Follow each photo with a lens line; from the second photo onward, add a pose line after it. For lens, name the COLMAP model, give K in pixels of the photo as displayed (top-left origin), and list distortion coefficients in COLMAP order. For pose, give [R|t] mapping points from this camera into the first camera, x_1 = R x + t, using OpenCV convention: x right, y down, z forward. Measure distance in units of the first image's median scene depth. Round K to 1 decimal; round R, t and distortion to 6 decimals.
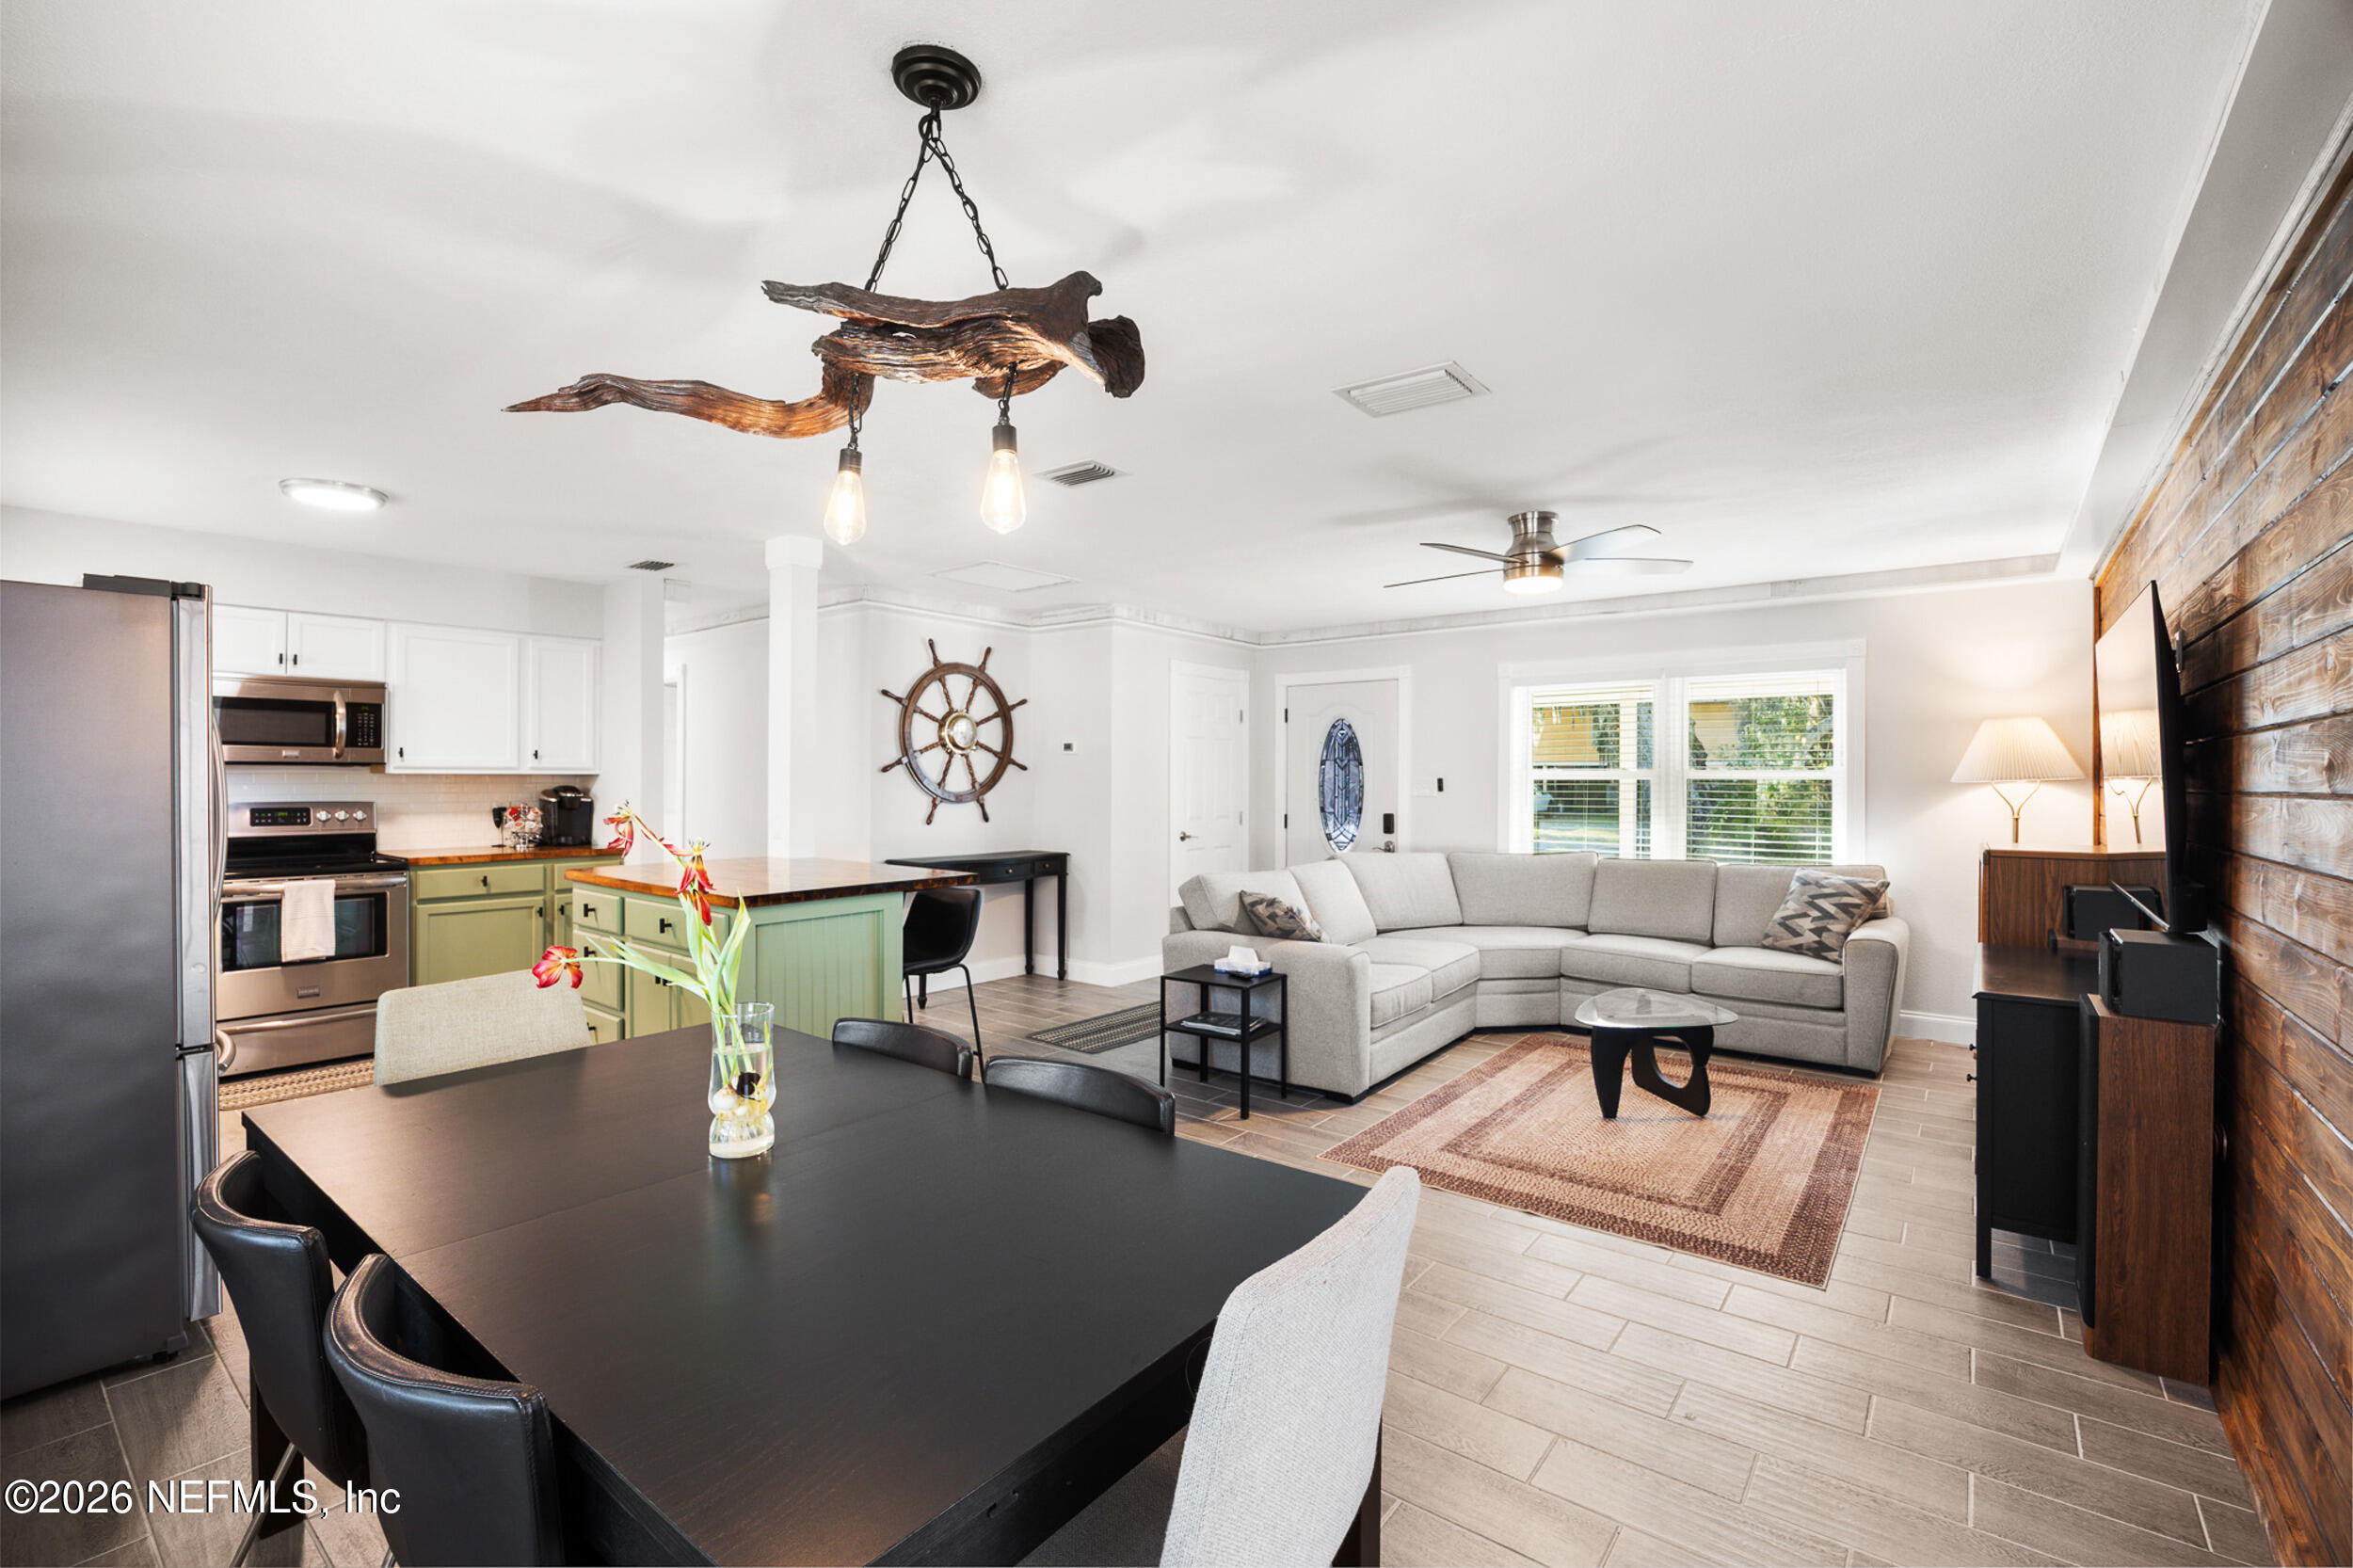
lens RADIAL K [[1023.6, 0, 1183.9], [0, 1023.6, 773.7], [0, 0, 1]] dist [-0.016650, 0.000783]
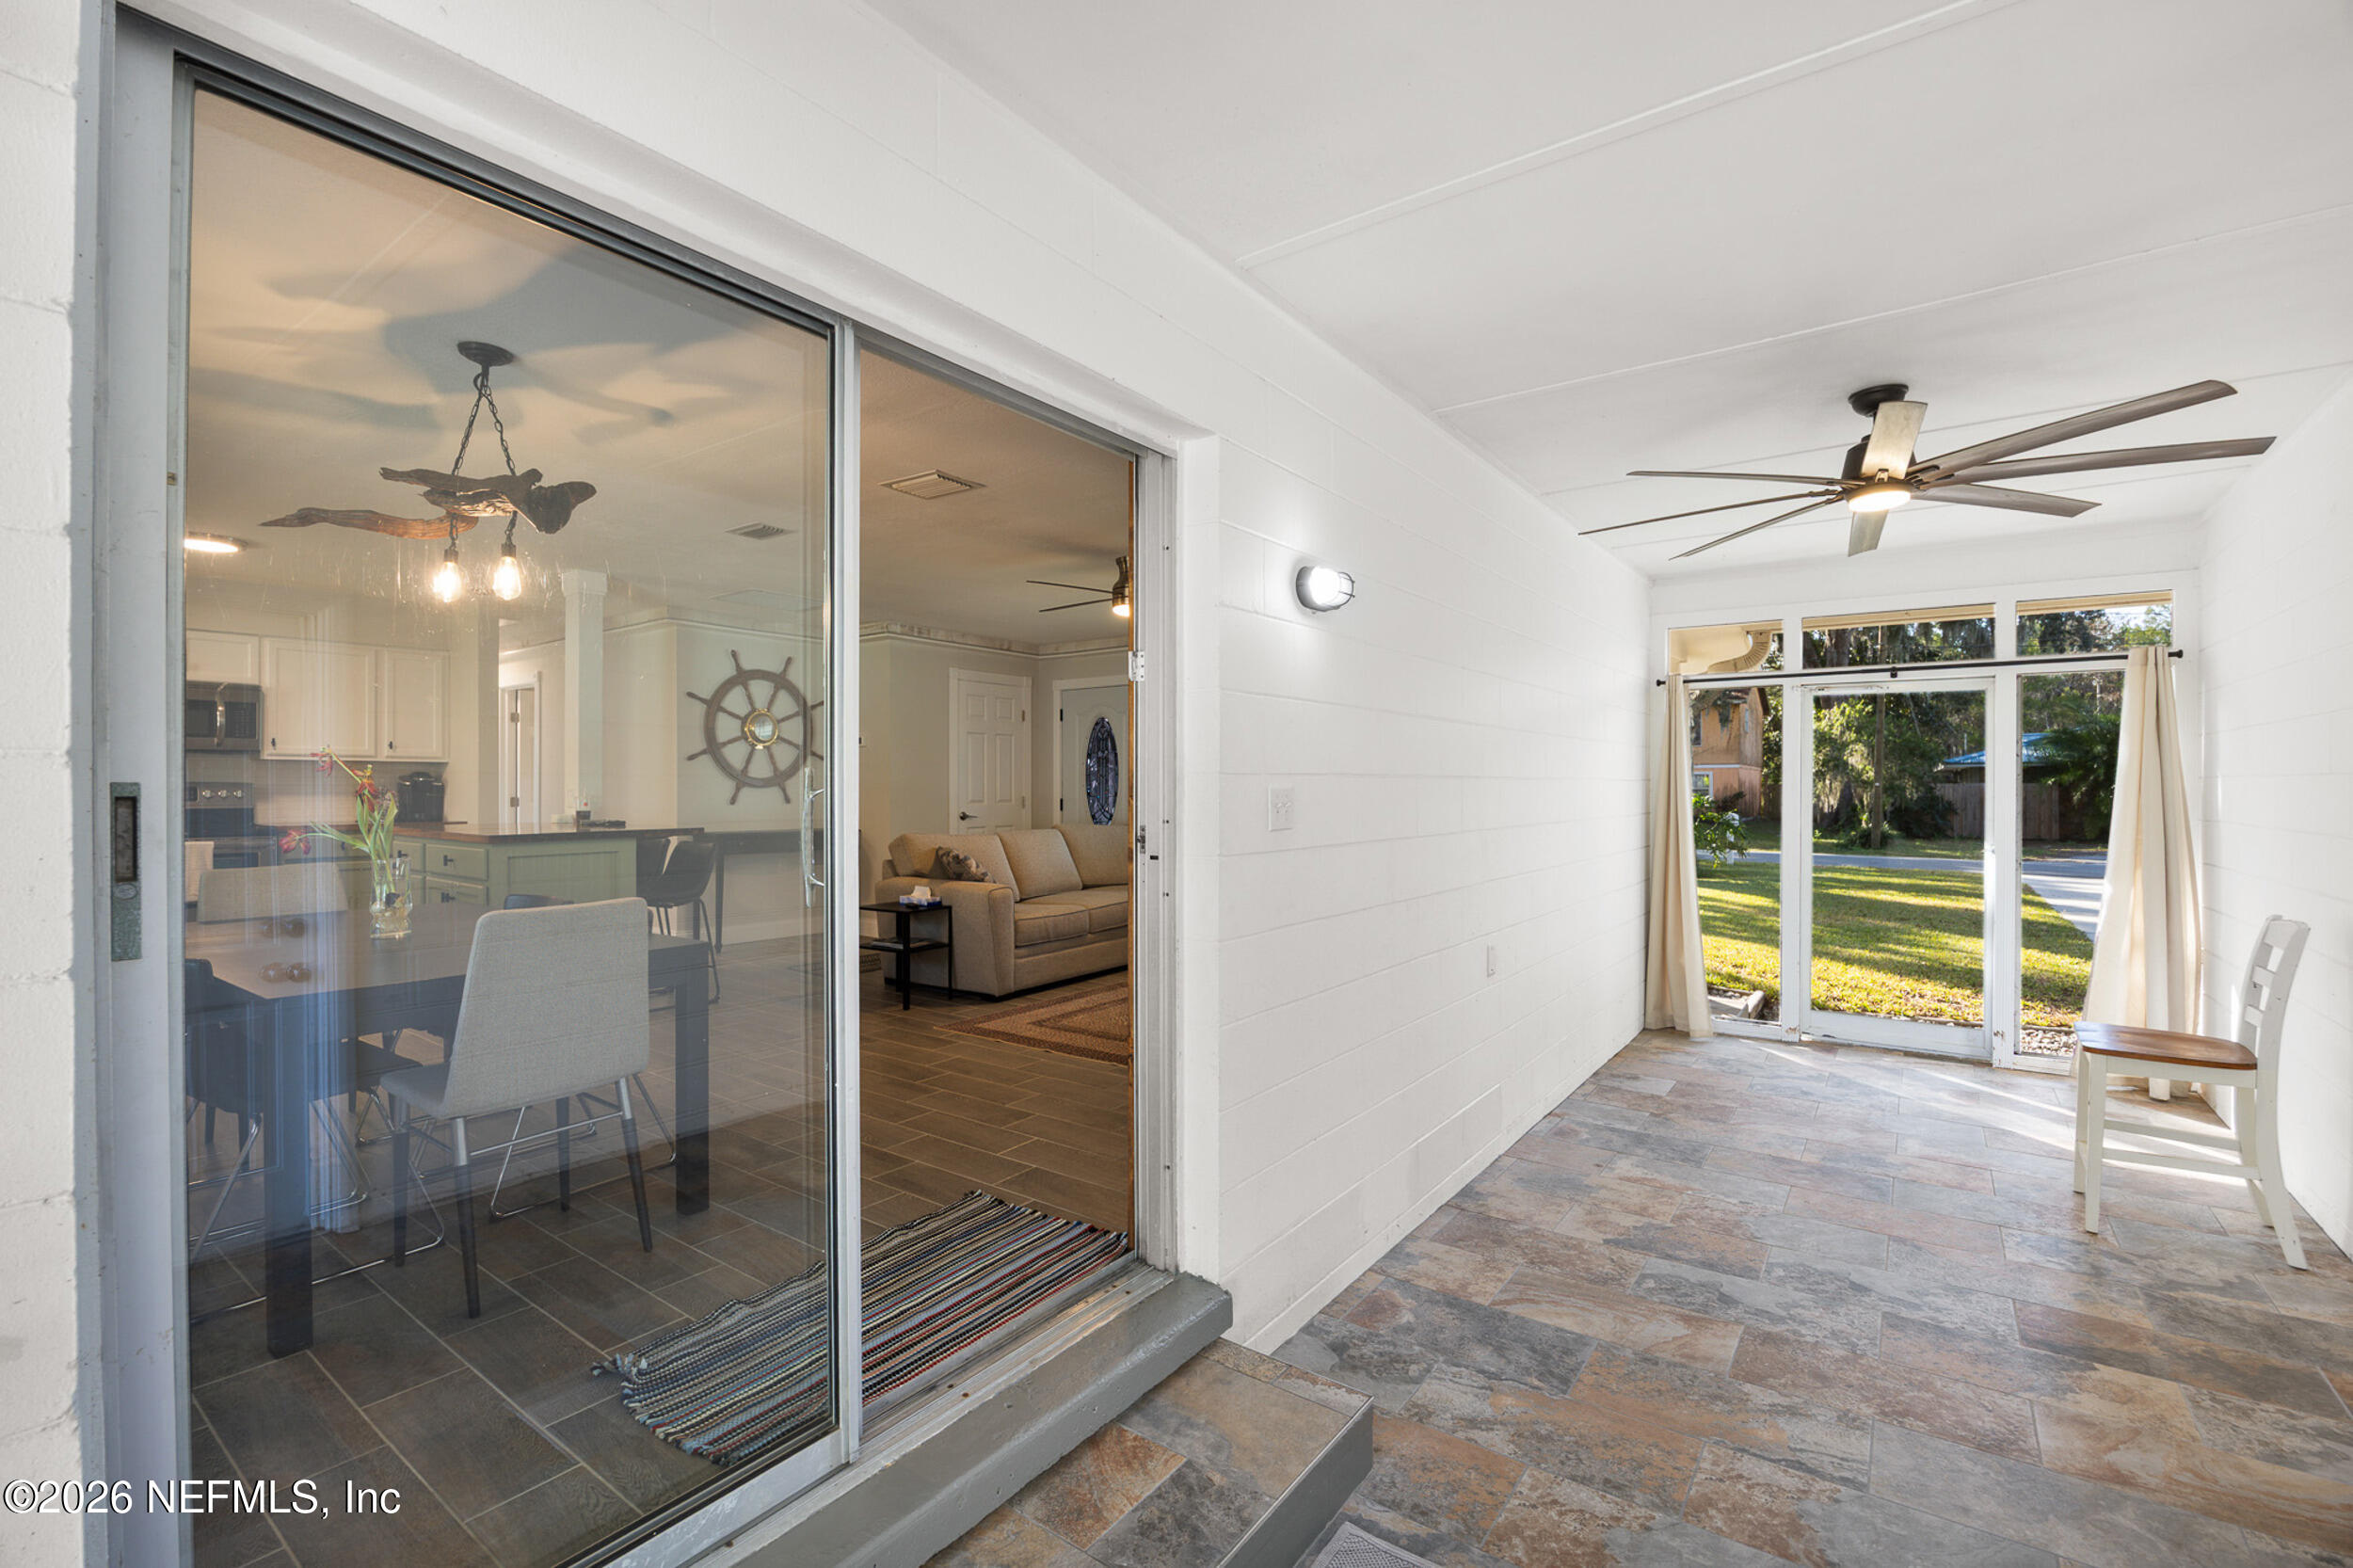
lens RADIAL K [[1023.6, 0, 1184.8], [0, 1023.6, 783.3], [0, 0, 1]] dist [-0.016650, 0.000783]
pose [[0.999288, -0.003088, 0.037616, 0.270748], [0.003096, 0.999995, -0.000143, 0.030311], [-0.037615, 0.000259, 0.999292, -0.253228]]
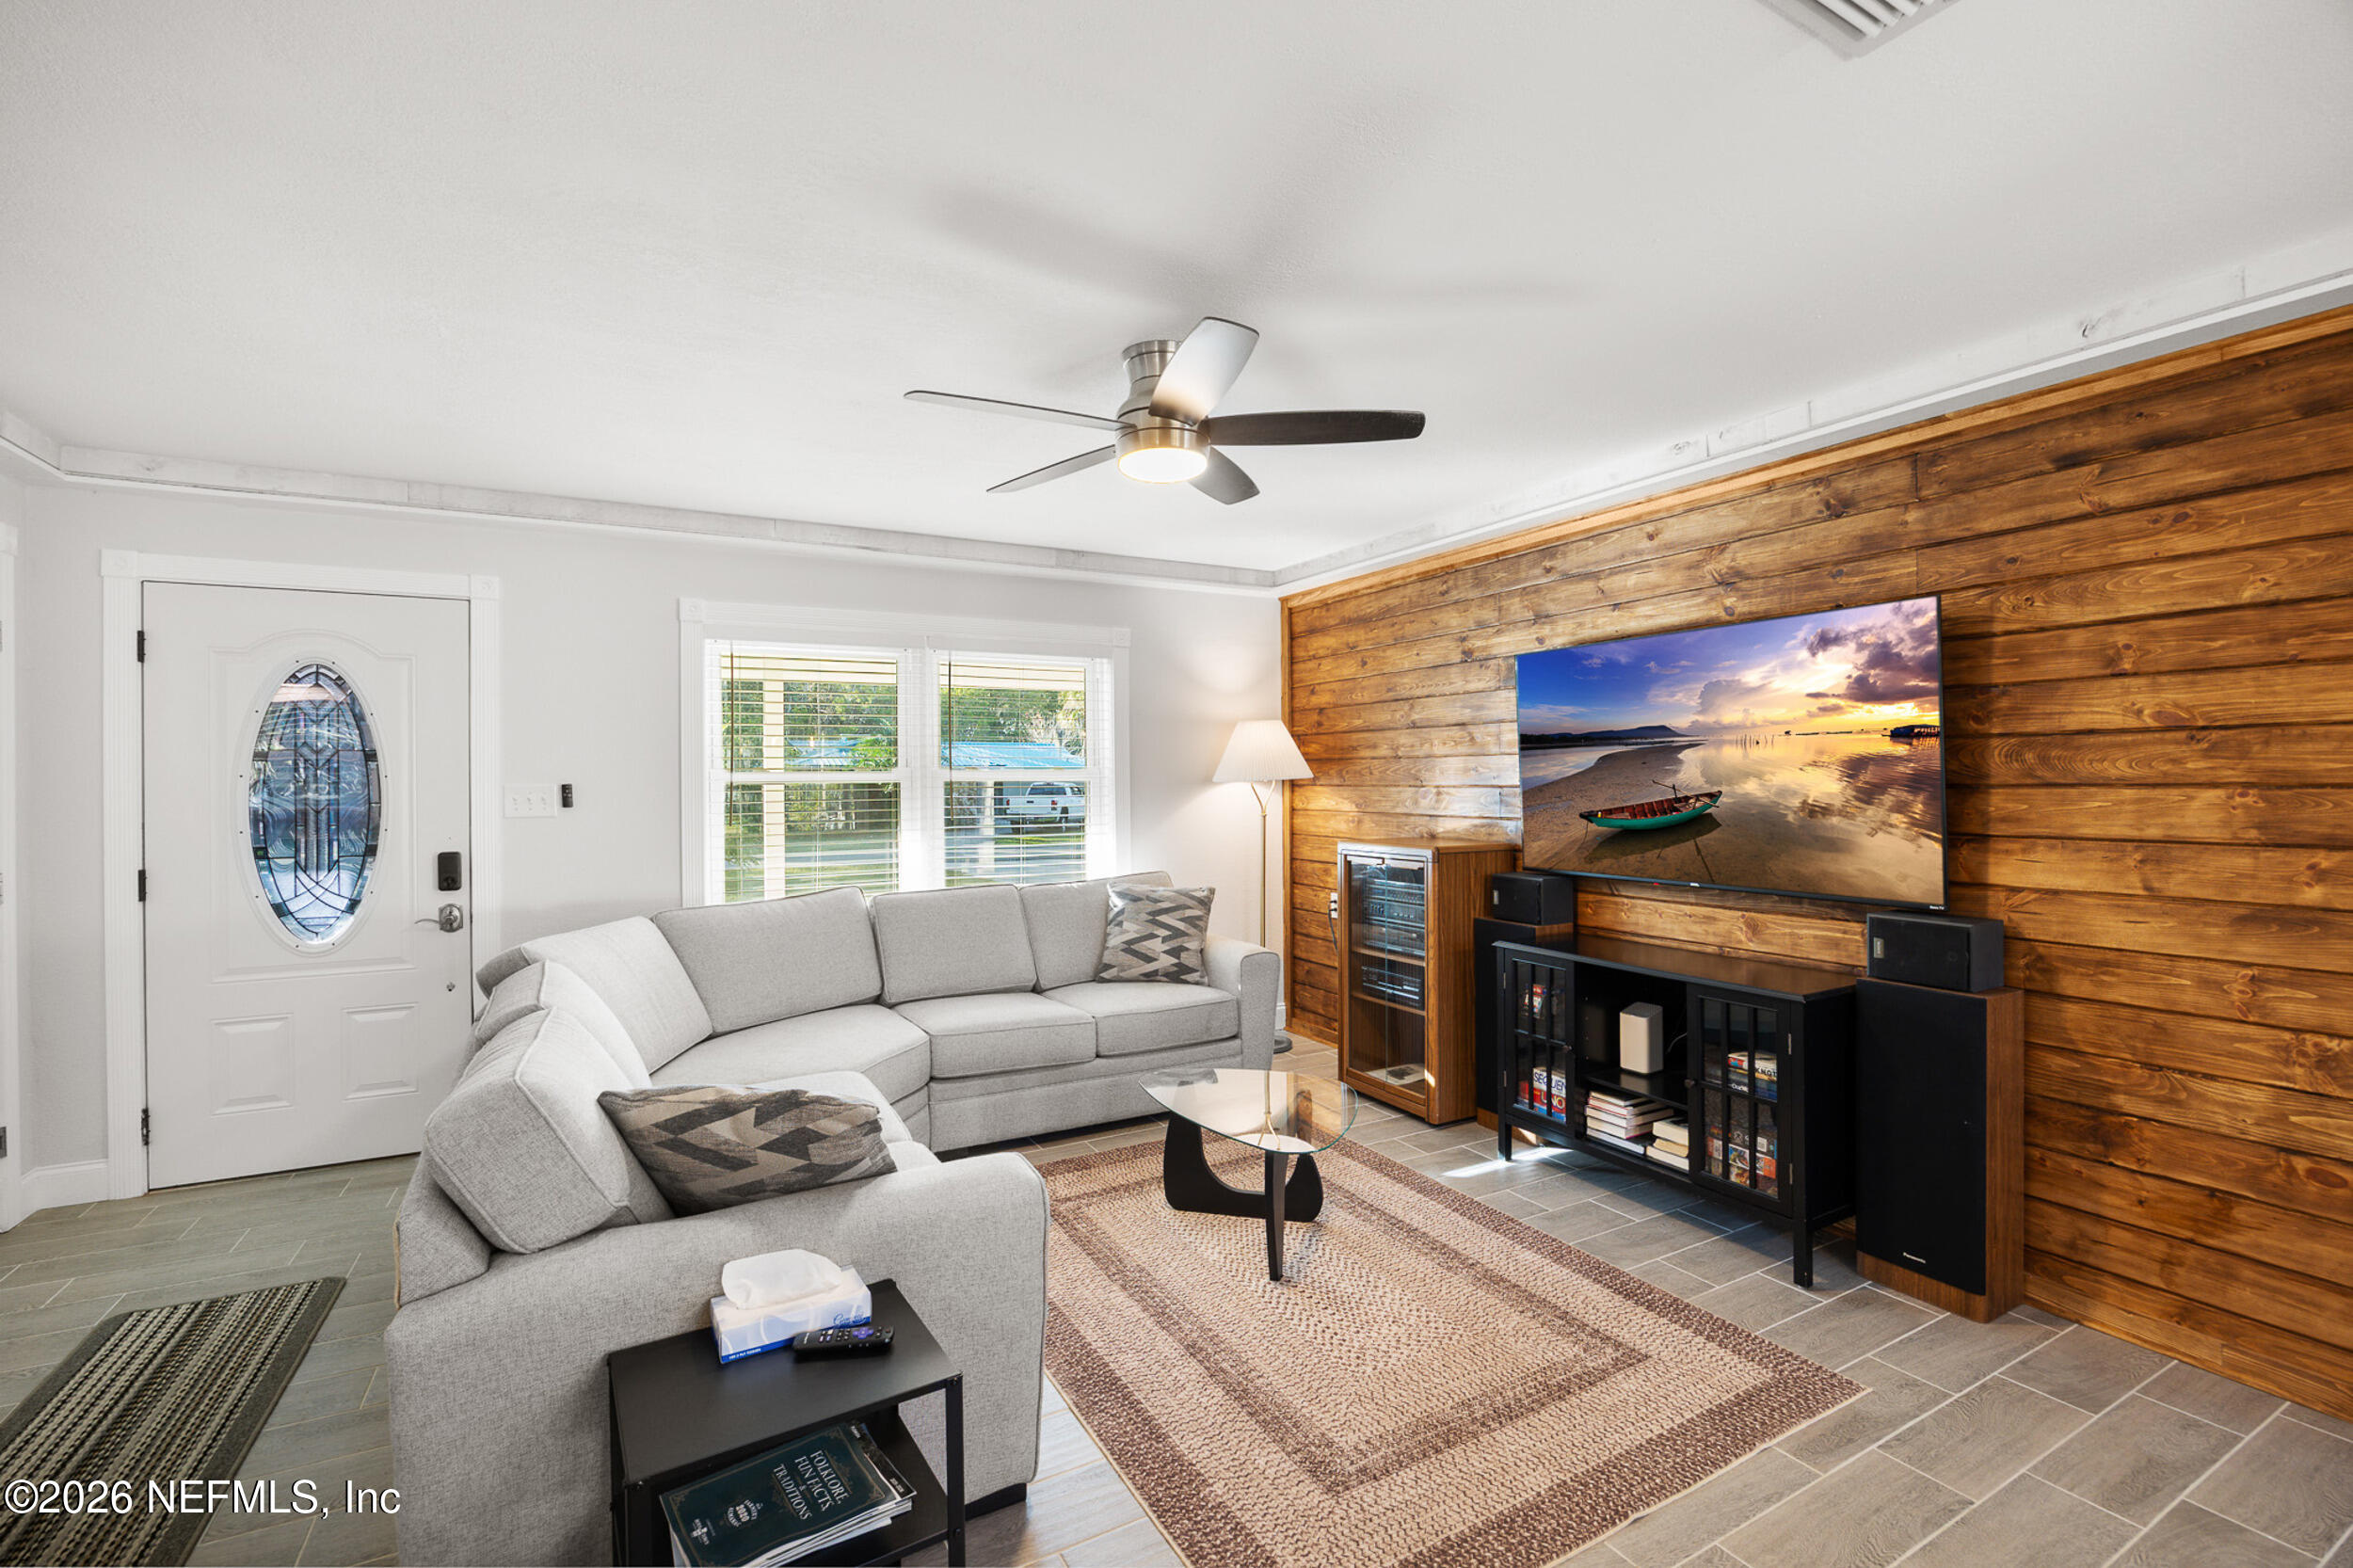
lens RADIAL K [[1023.6, 0, 1186.8], [0, 1023.6, 784.5], [0, 0, 1]] dist [-0.016650, 0.000783]
pose [[0.396429, -0.009791, 0.918013, -0.164059], [0.004662, 0.999952, 0.008652, 0.001577], [-0.918054, 0.000850, 0.396455, 0.565494]]
